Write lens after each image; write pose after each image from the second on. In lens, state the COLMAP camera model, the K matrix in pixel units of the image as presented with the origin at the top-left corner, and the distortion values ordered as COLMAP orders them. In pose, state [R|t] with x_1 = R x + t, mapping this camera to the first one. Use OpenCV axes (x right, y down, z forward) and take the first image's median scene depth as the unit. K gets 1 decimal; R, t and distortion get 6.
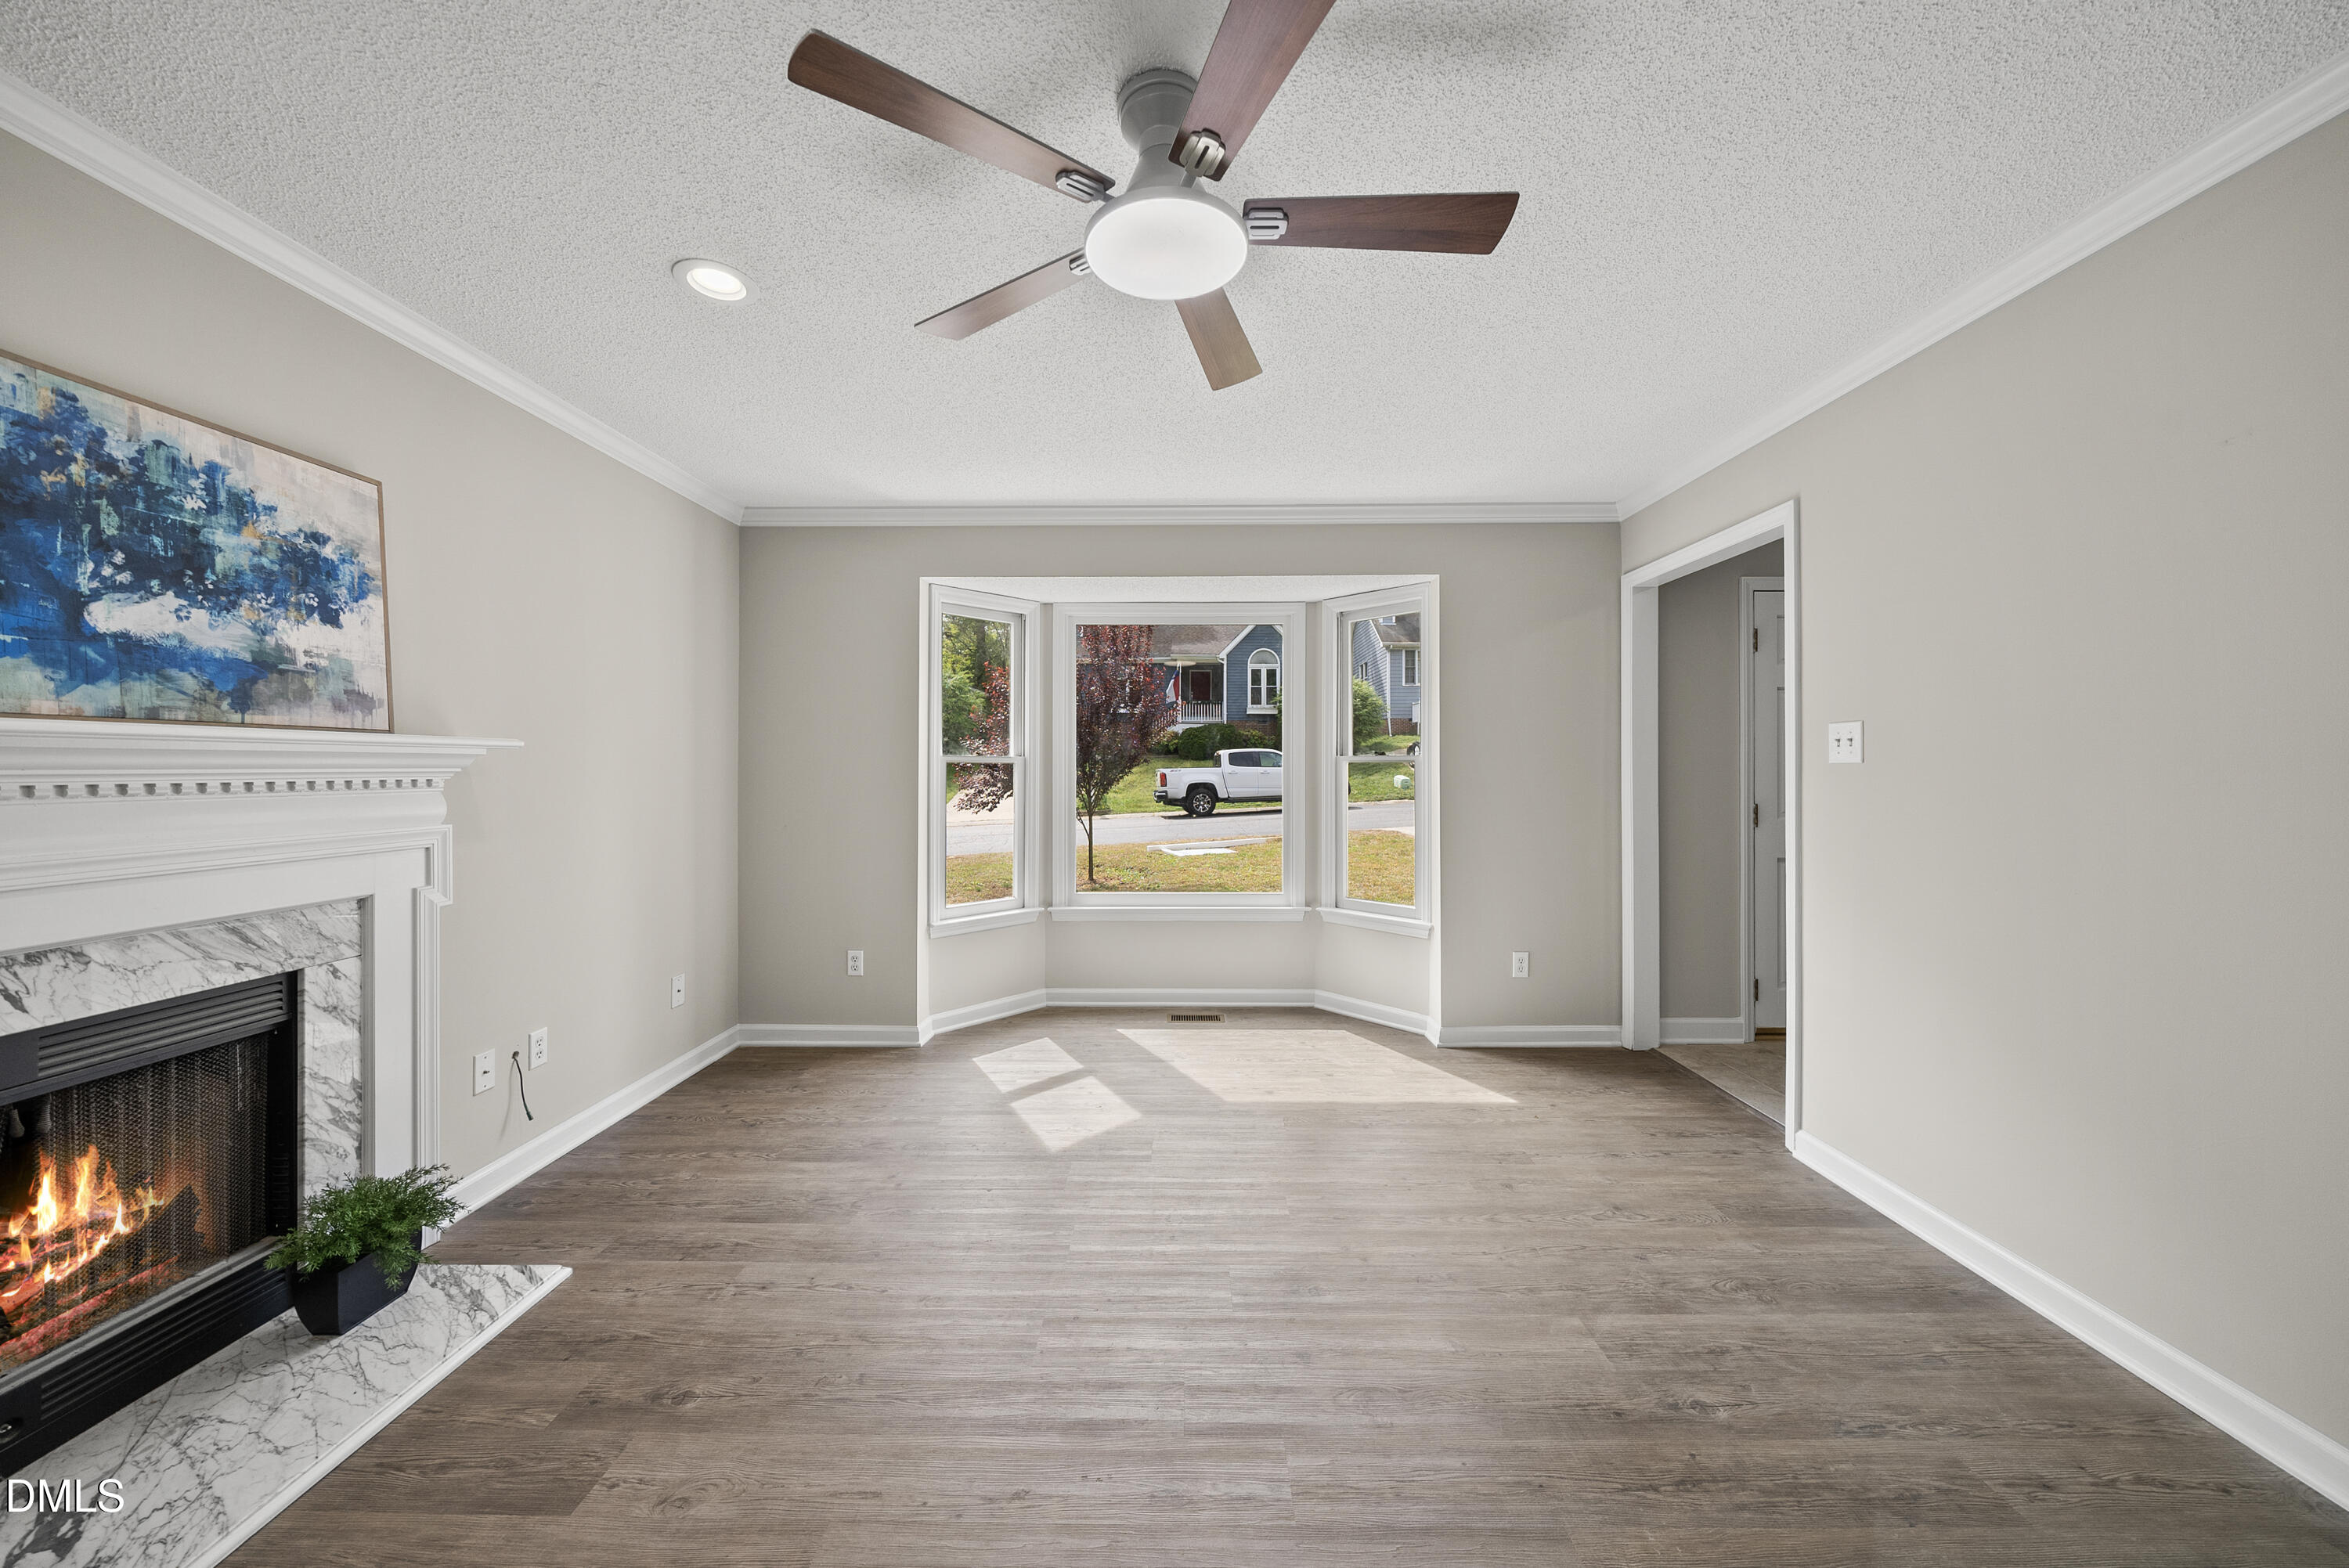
lens RADIAL K [[817.9, 0, 1171.4], [0, 817.9, 763.5], [0, 0, 1]] dist [-0.001834, -0.000055]
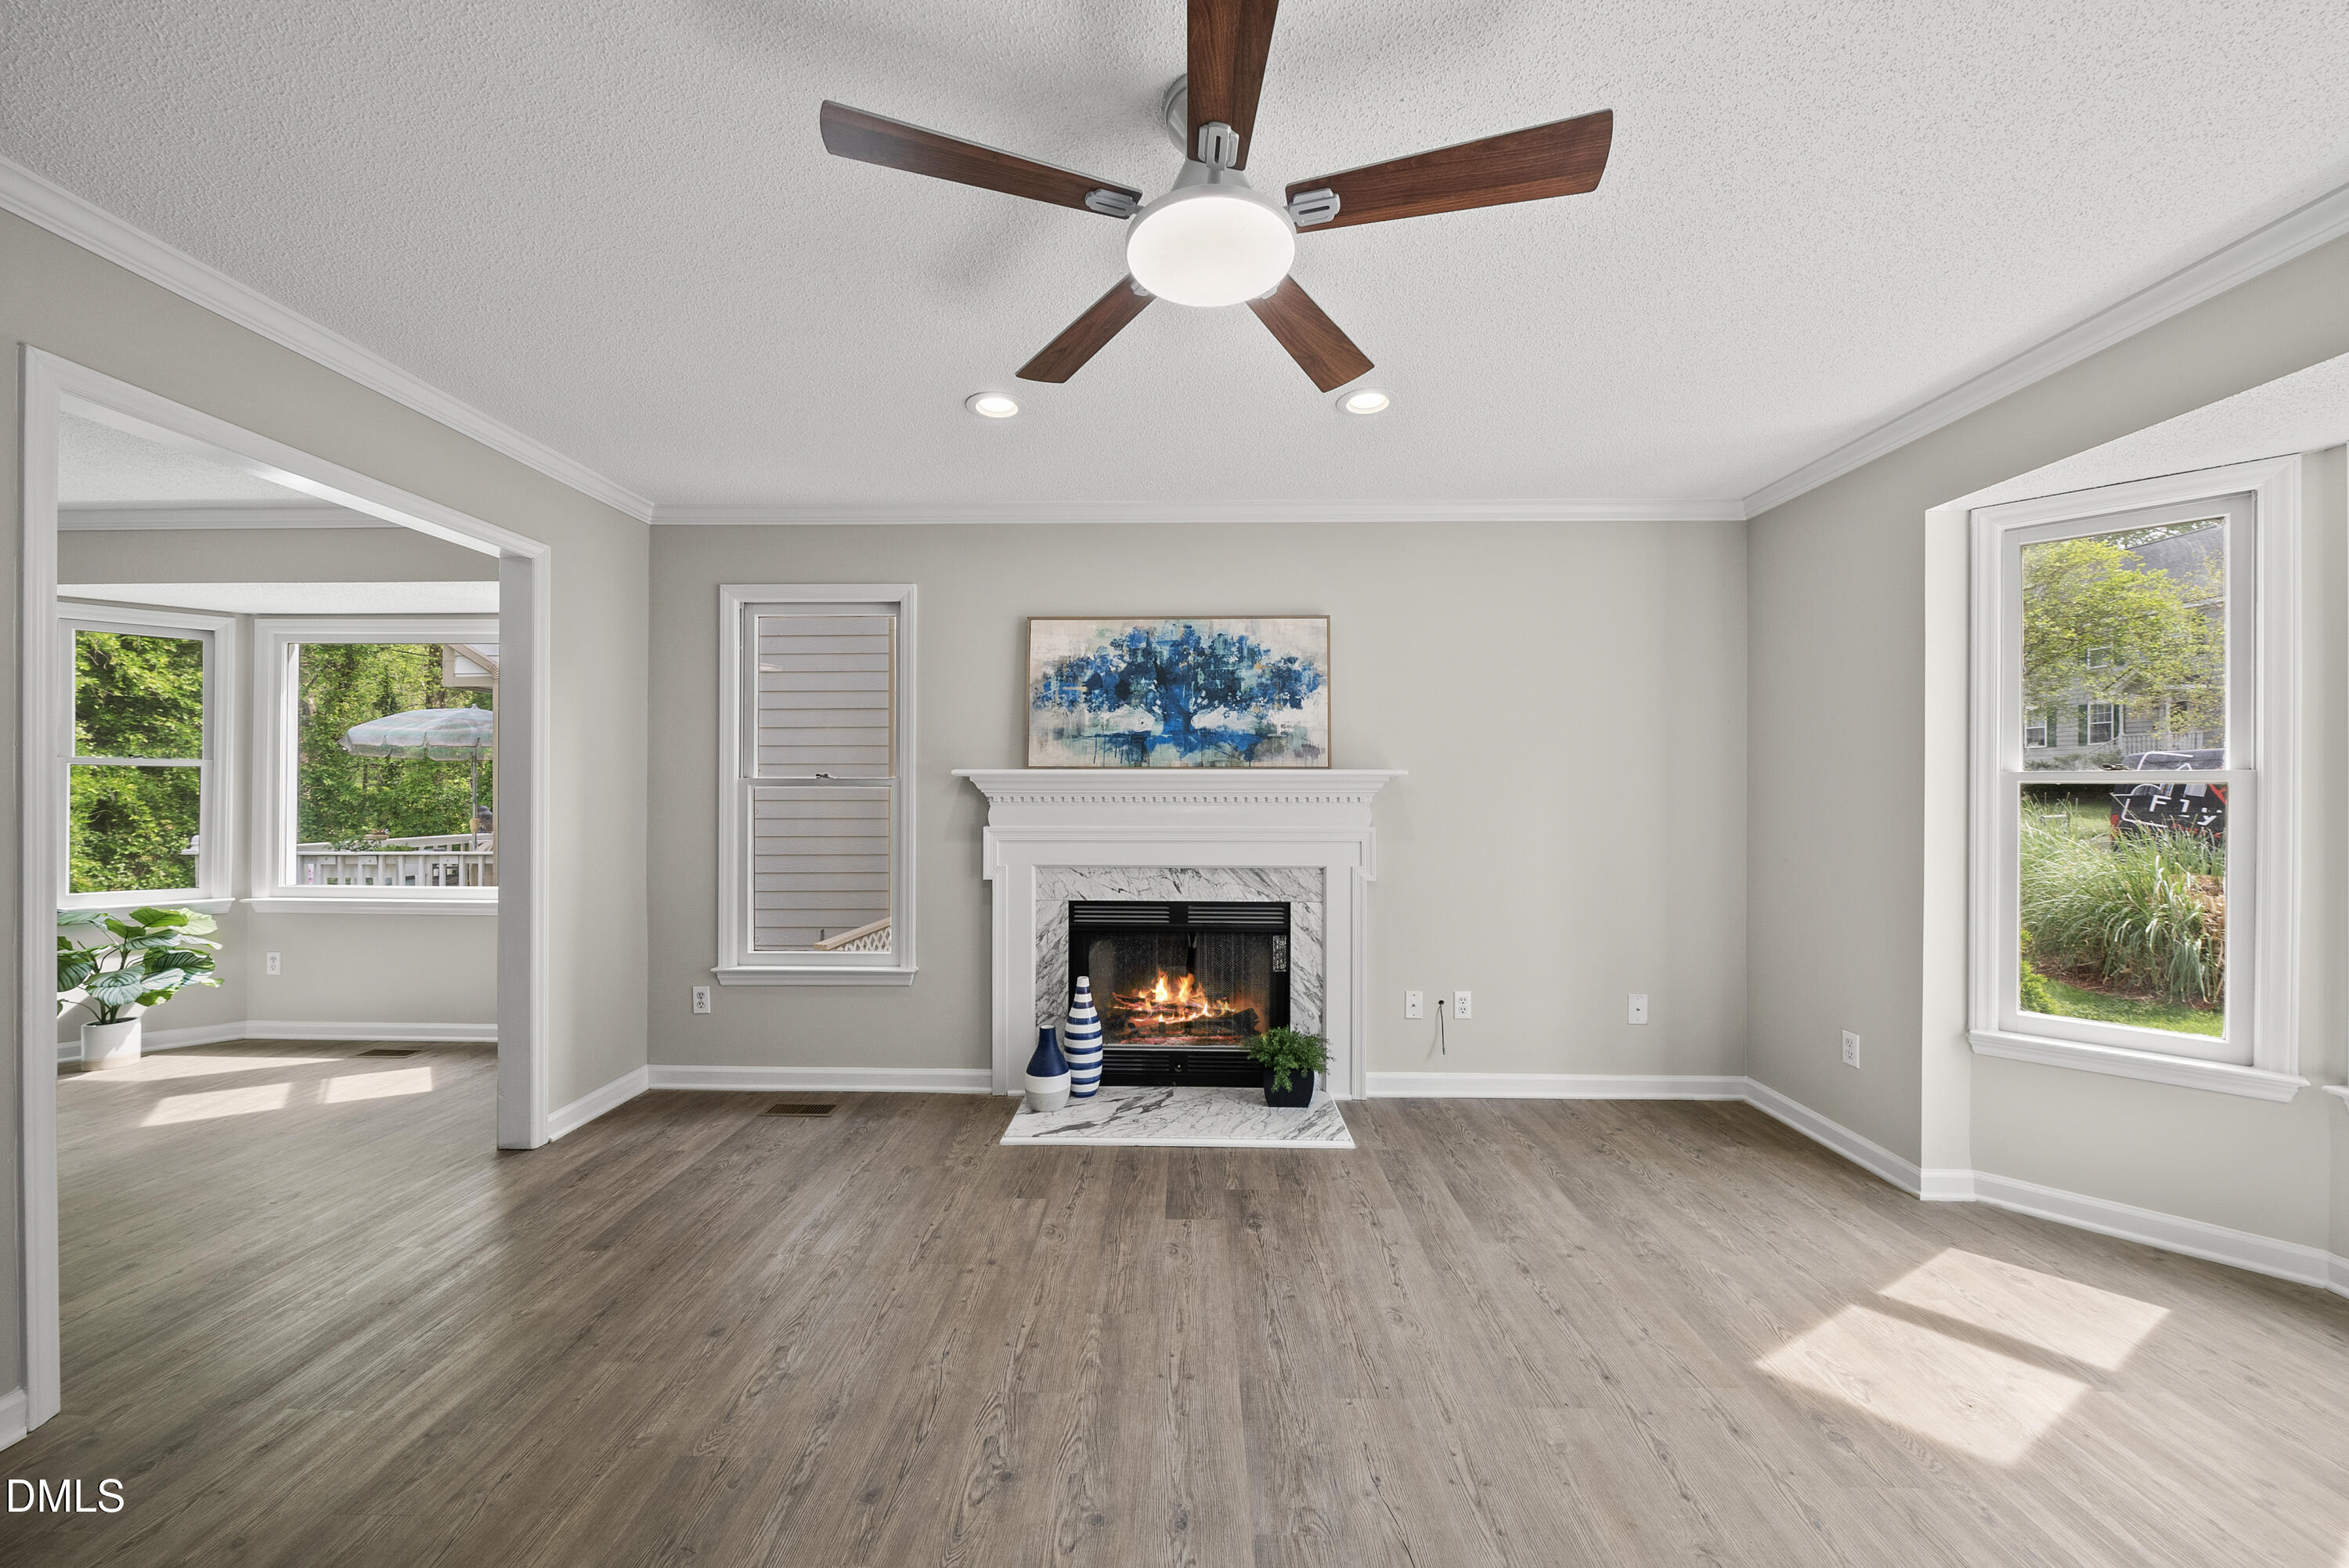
lens RADIAL K [[819.7, 0, 1167.2], [0, 819.7, 787.1], [0, 0, 1]] dist [-0.004619, 0.000154]
pose [[0.003568, -0.001885, -0.999992, 0.724589], [0.002753, 0.999994, -0.001875, 0.001926], [0.999990, -0.002747, 0.003573, 0.715455]]
